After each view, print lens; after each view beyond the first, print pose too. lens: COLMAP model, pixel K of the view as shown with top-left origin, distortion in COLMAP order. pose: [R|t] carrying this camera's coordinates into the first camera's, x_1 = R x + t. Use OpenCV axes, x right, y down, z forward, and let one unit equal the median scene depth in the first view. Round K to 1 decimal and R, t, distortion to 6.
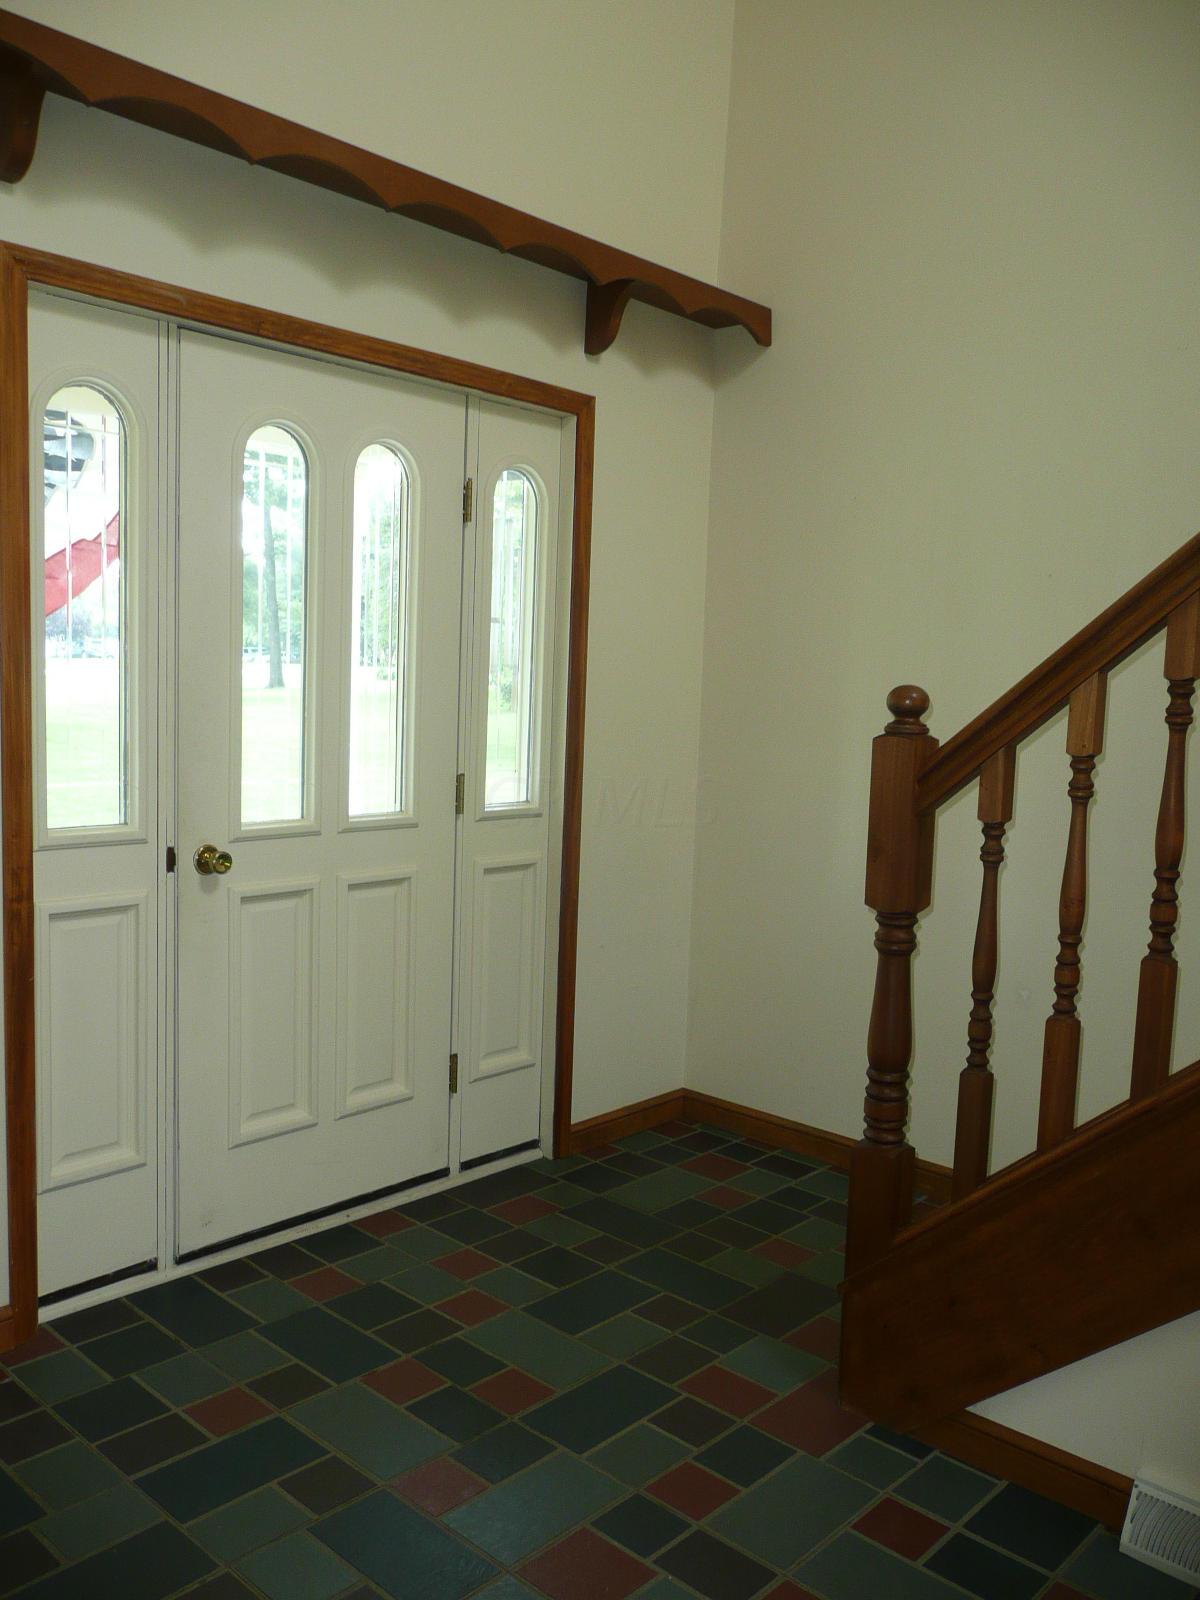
lens RADIAL K [[1310.1, 0, 587.3], [0, 1310.1, 816.7], [0, 0, 1]] dist [-0.014991, -0.002636]
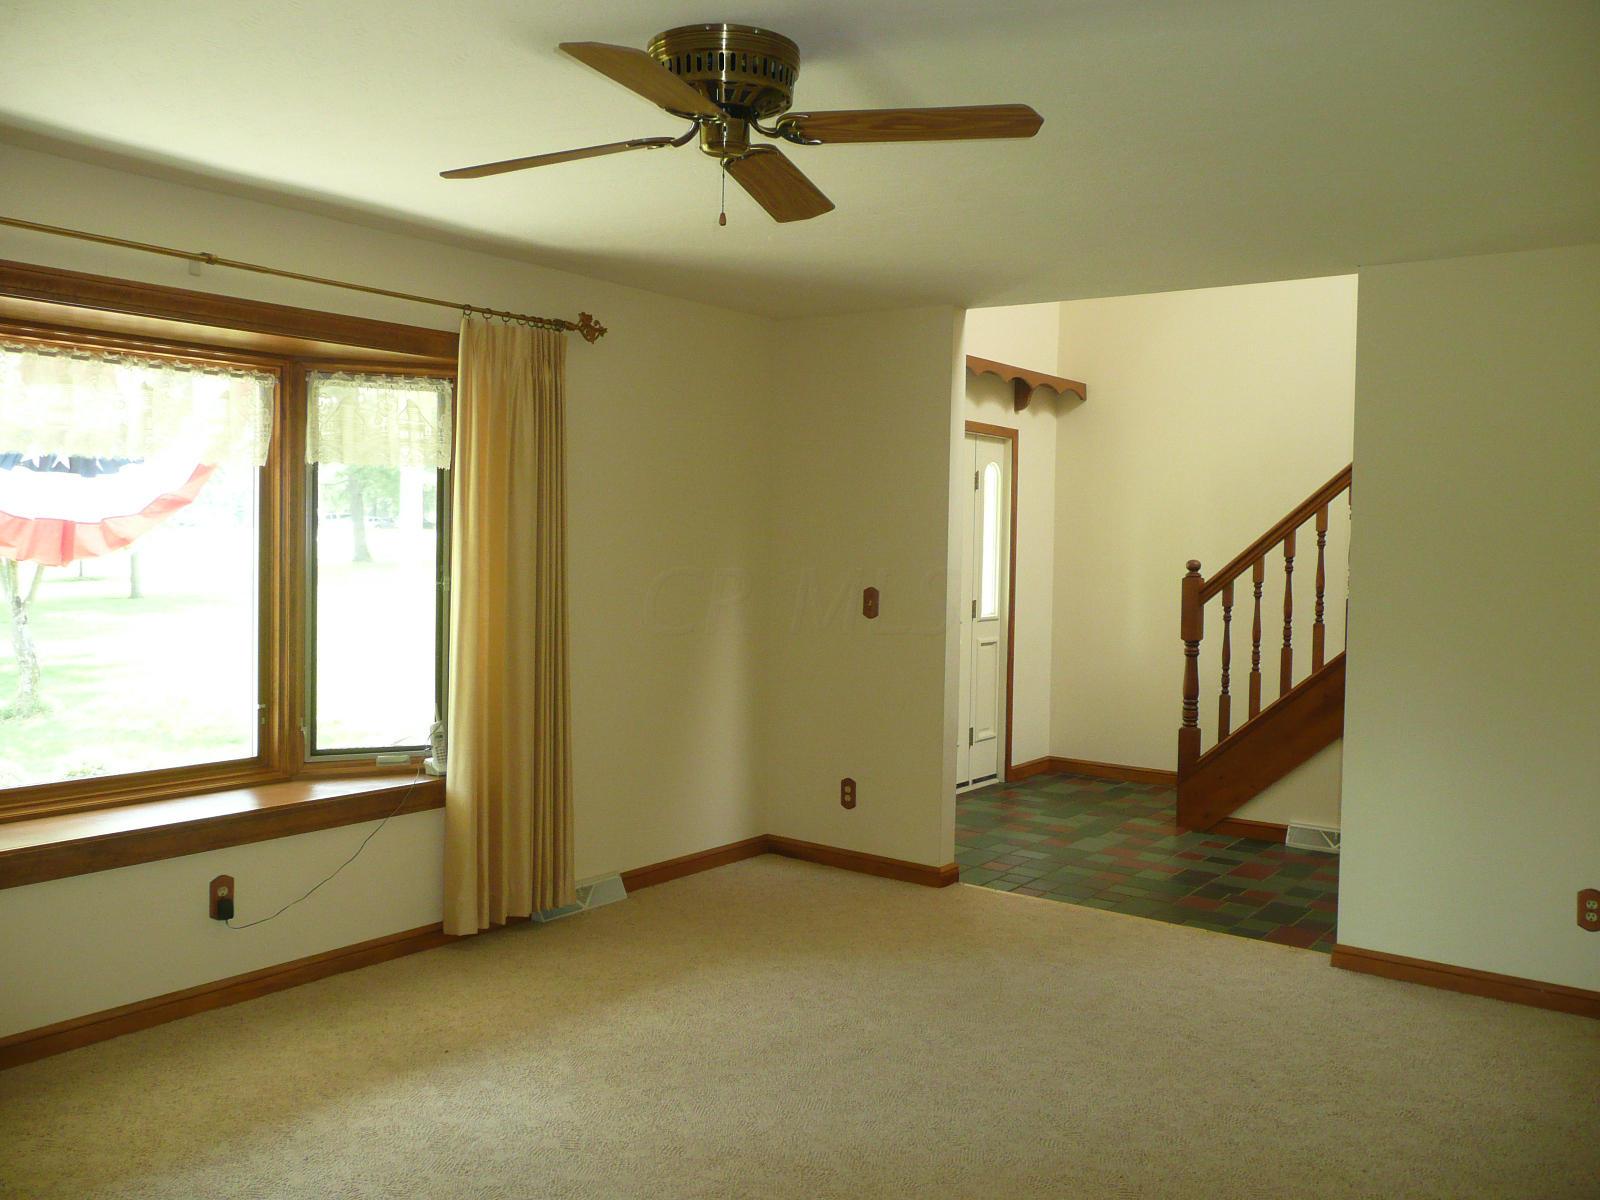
lens RADIAL K [[1310.1, 0, 809.0], [0, 1310.1, 588.5], [0, 0, 1]] dist [-0.014991, -0.002636]
pose [[0.992724, -0.025654, 0.117650, -0.745275], [0.033064, 0.997561, -0.061475, 0.087651], [-0.115786, 0.064918, 0.991150, -1.387438]]
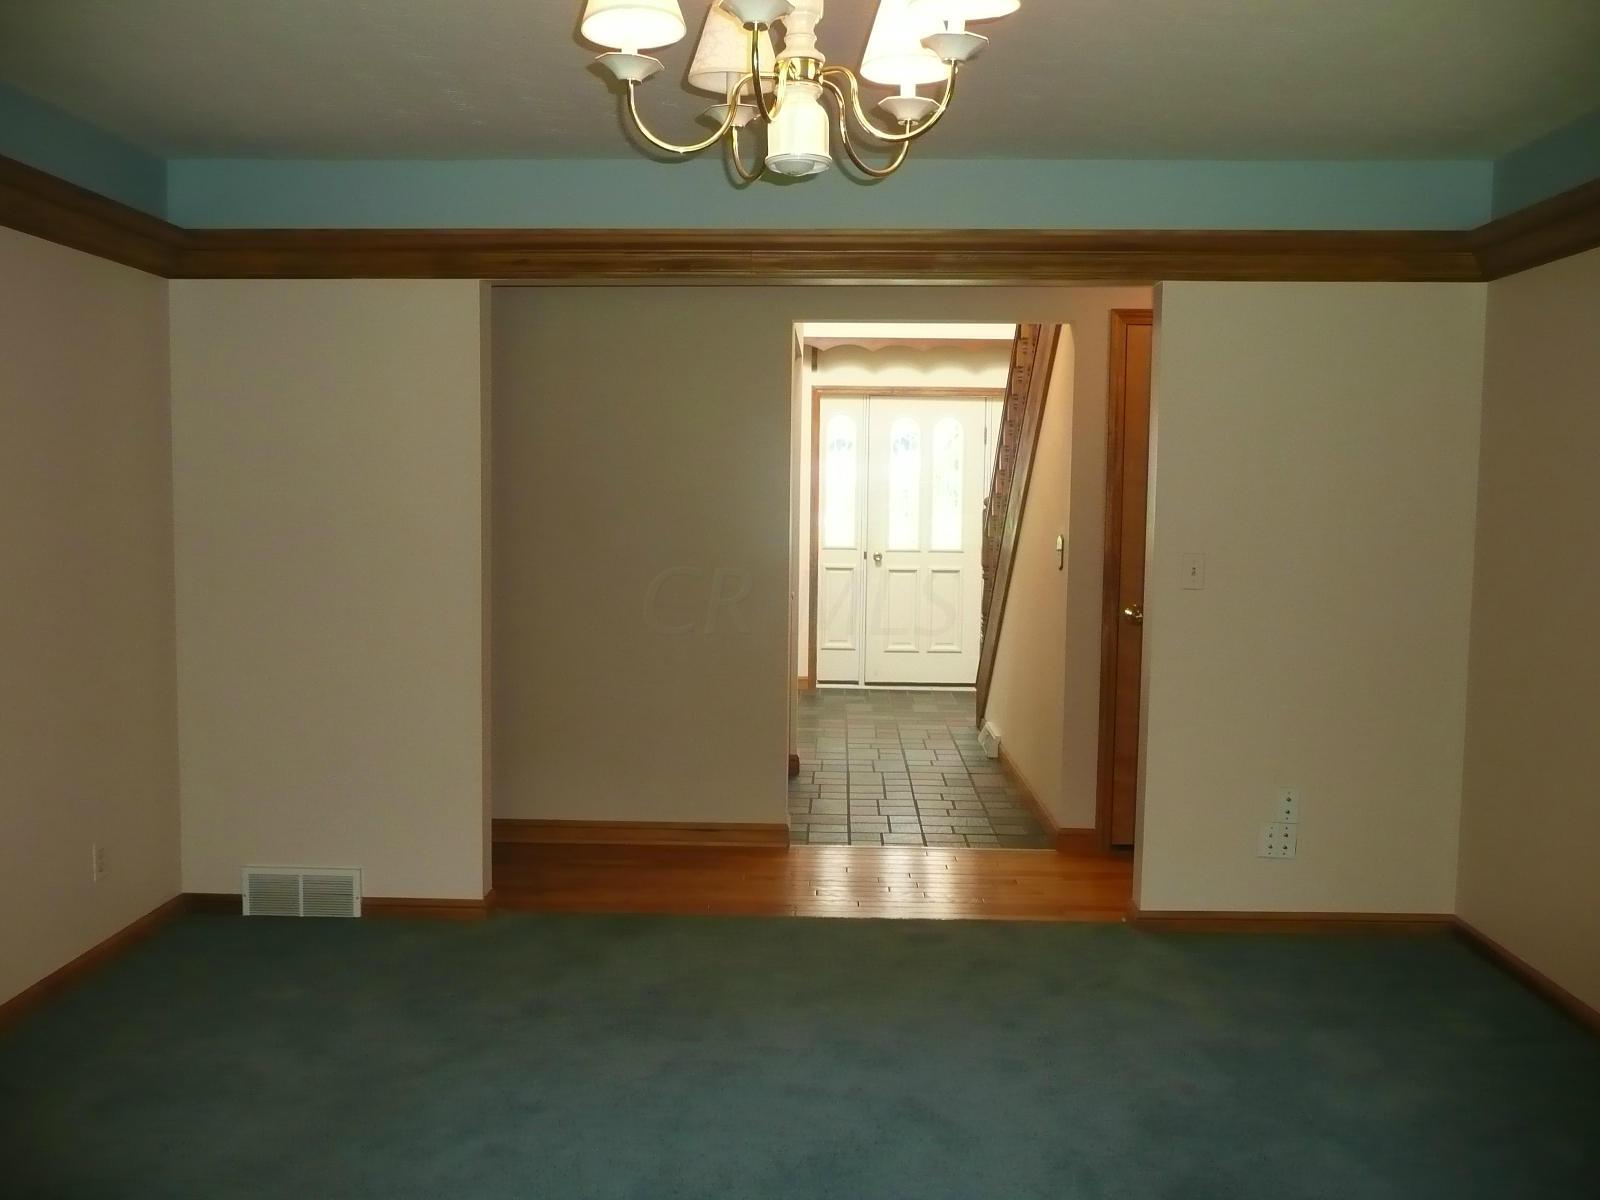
lens RADIAL K [[1310.1, 0, 799.0], [0, 1310.1, 598.3], [0, 0, 1]] dist [-0.014991, -0.002636]
pose [[0.664751, 0.035621, -0.746215, 1.956684], [-0.064729, 0.997852, -0.010030, 0.176494], [0.744255, 0.054969, 0.665629, -1.254773]]
